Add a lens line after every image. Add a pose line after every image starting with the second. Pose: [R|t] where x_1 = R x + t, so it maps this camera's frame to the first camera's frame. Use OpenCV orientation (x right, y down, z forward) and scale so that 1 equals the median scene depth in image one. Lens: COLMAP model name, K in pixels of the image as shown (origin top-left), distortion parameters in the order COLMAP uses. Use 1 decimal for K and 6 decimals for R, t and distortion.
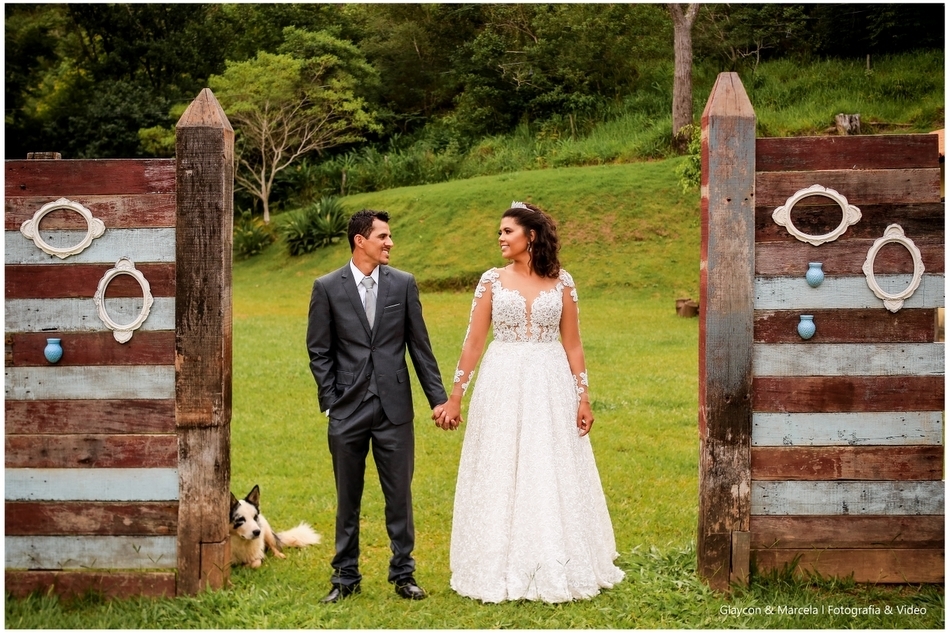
lens RADIAL K [[1444.8, 0, 475.0], [0, 1444.8, 316.5], [0, 0, 1]] dist [-0.029790, 0.006108]
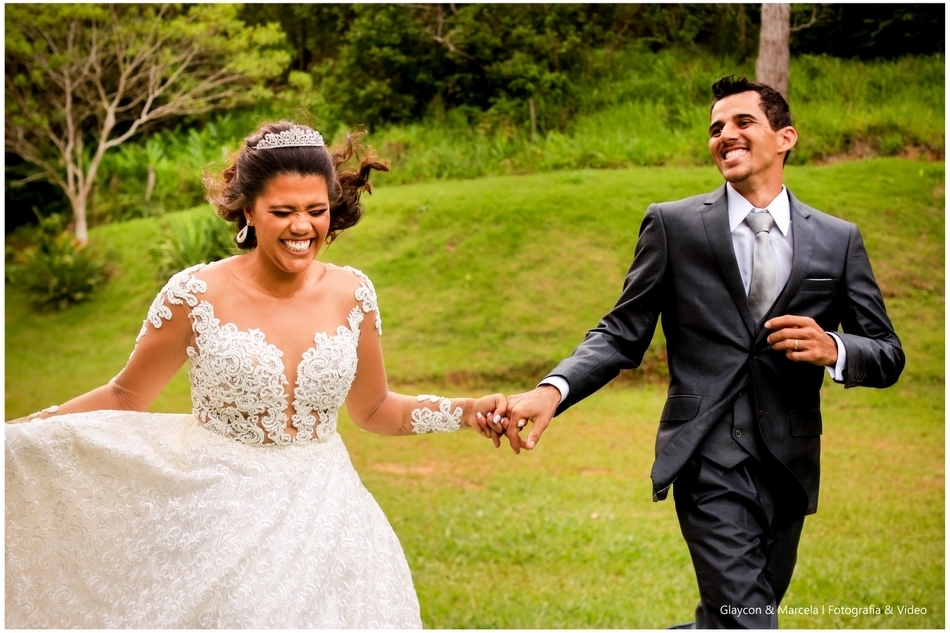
lens RADIAL K [[1444.8, 0, 475.0], [0, 1444.8, 316.5], [0, 0, 1]] dist [-0.029790, 0.006108]
pose [[0.946850, 0.029543, 0.320316, -0.192368], [-0.015038, 0.998750, -0.047664, -0.015793], [-0.321323, 0.040314, 0.946111, 0.491460]]
